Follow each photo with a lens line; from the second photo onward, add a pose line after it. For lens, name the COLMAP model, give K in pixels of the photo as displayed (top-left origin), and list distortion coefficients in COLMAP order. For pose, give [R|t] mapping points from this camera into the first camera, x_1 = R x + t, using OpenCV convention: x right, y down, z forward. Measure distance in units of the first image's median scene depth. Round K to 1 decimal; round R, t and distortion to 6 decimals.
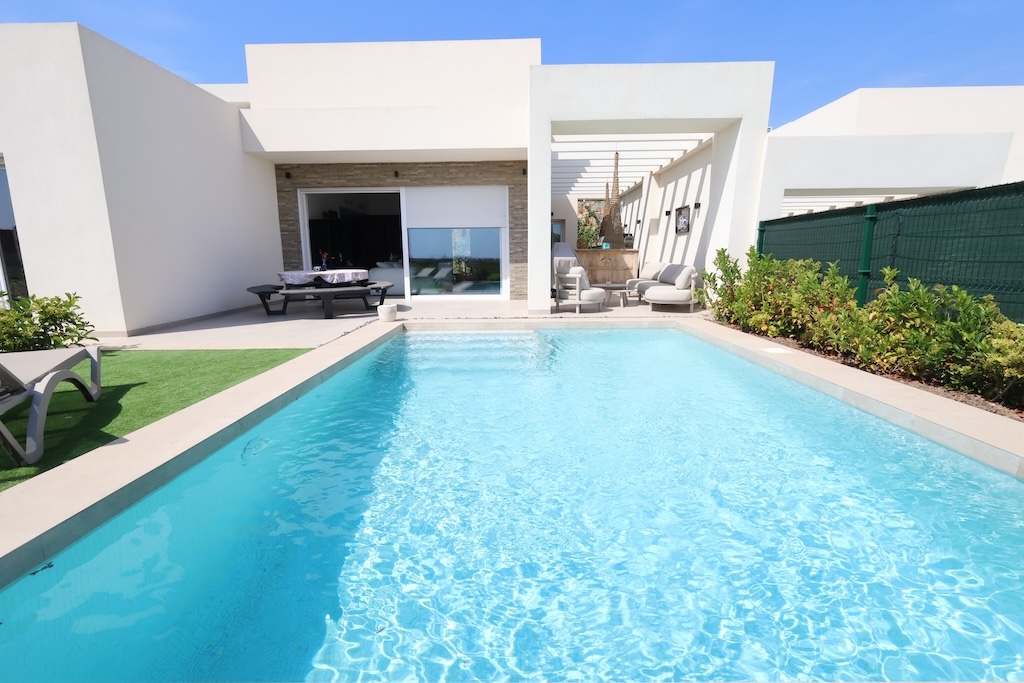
lens RADIAL K [[469.1, 0, 512.0], [0, 469.1, 341.5], [0, 0, 1]] dist [-0.001550, -0.000090]
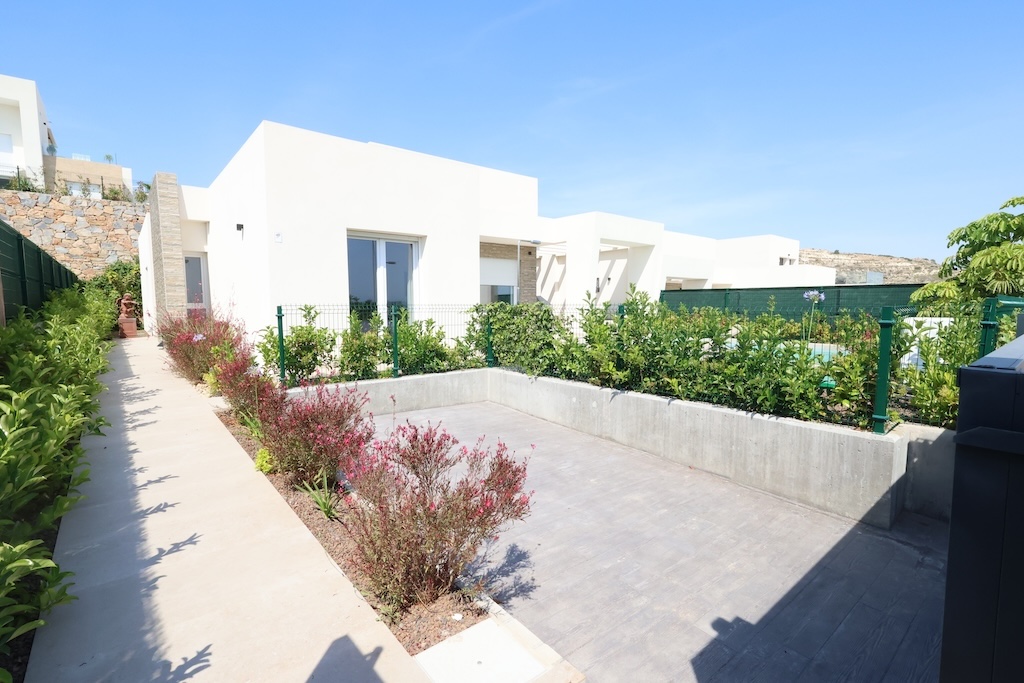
lens RADIAL K [[469.1, 0, 512.0], [0, 469.1, 341.5], [0, 0, 1]] dist [-0.001550, -0.000090]
pose [[0.759390, -0.043855, 0.649156, -1.072131], [0.110690, 0.991889, -0.062478, 0.039650], [-0.641150, 0.119300, 0.758085, -0.167661]]
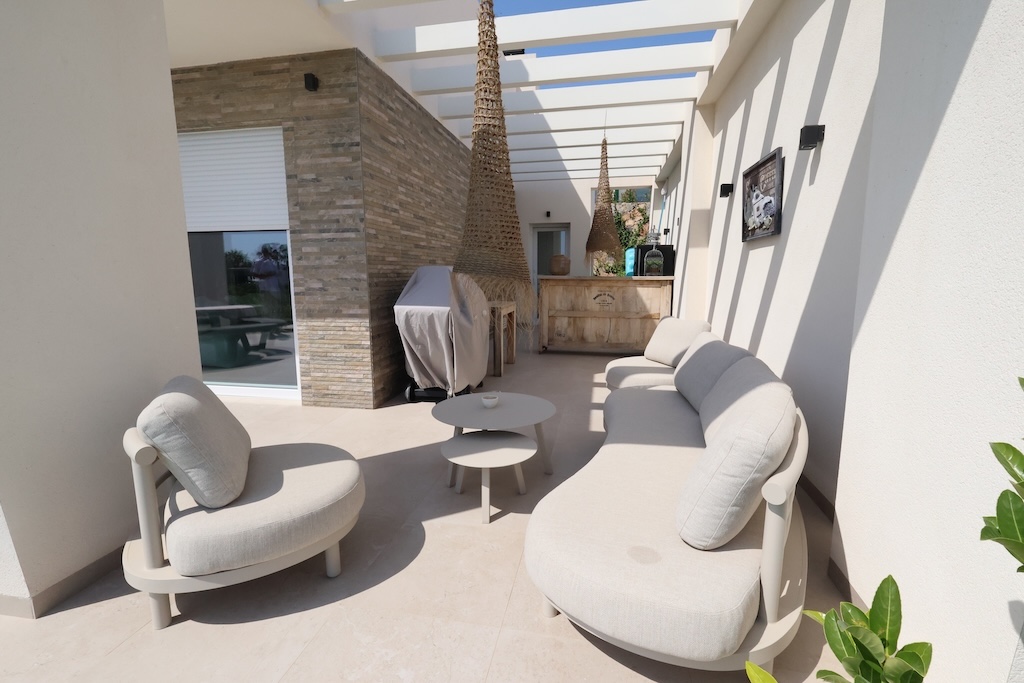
lens RADIAL K [[469.1, 0, 512.0], [0, 469.1, 341.5], [0, 0, 1]] dist [-0.001550, -0.000090]
pose [[0.982378, 0.031745, -0.184191, 0.254256], [-0.037191, 0.998965, -0.026188, -0.143915], [0.183169, 0.032577, 0.982541, 0.643857]]
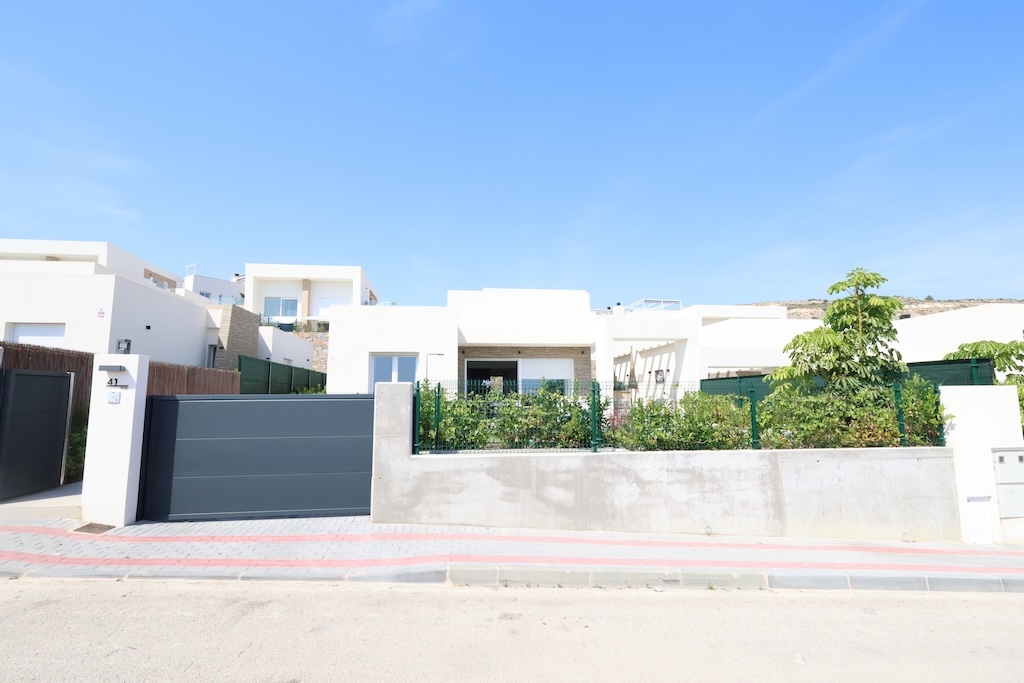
lens RADIAL K [[469.1, 0, 512.0], [0, 469.1, 341.5], [0, 0, 1]] dist [-0.001550, -0.000090]
pose [[0.989813, 0.020689, 0.140862, -0.540072], [0.022105, 0.955055, -0.295602, 0.173430], [-0.140647, 0.295704, 0.944869, -0.836787]]
